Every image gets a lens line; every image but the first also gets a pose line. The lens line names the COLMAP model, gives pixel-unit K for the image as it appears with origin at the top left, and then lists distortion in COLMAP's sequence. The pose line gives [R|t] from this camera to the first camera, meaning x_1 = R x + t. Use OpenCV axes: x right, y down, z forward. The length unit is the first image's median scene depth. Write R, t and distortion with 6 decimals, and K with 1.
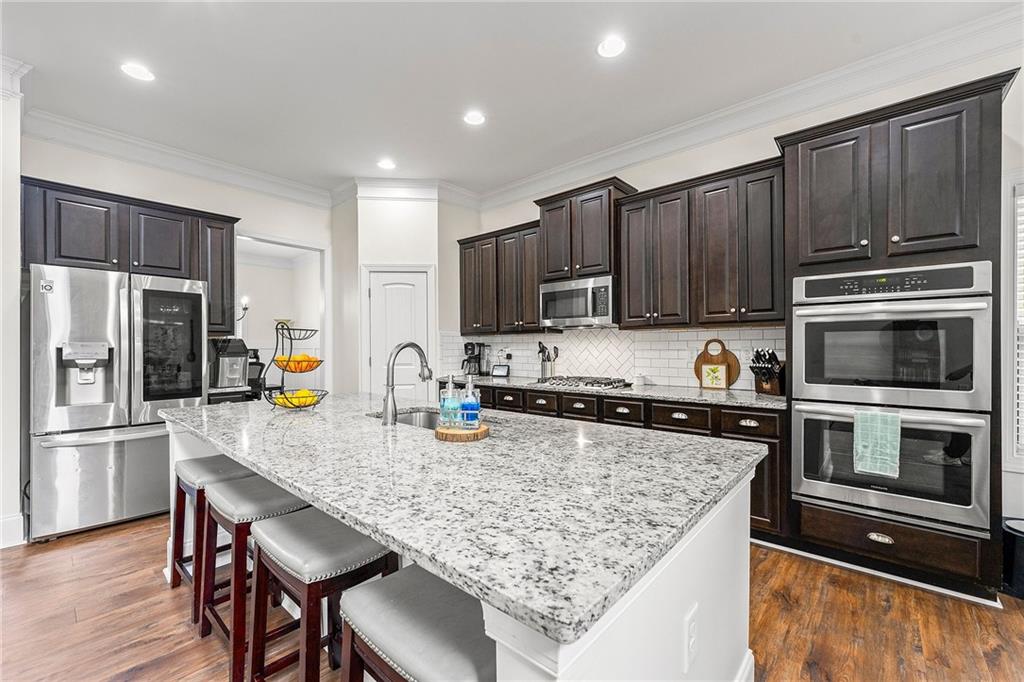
lens RADIAL K [[416.5, 0, 518.8], [0, 416.5, 348.0], [0, 0, 1]] dist [-0.002729, 0.000082]
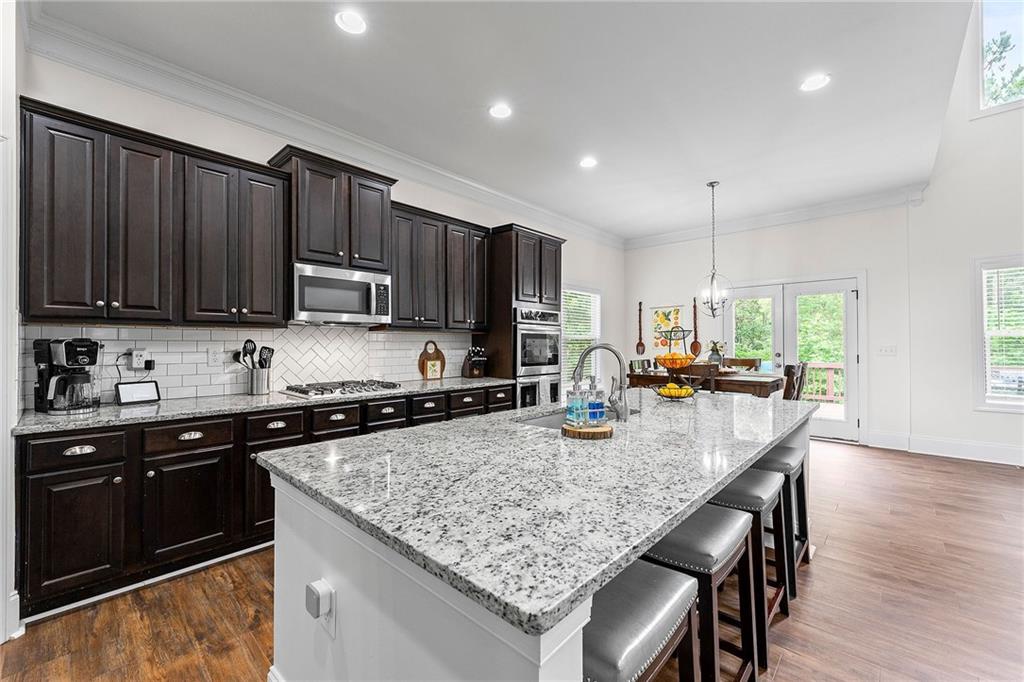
lens RADIAL K [[416.5, 0, 518.6], [0, 416.5, 338.6], [0, 0, 1]] dist [-0.002729, 0.000082]
pose [[0.023392, 0.022589, 0.999471, -0.757102], [0.010876, 0.999680, -0.022849, 0.003457], [-0.999667, 0.011404, 0.023139, 0.666984]]
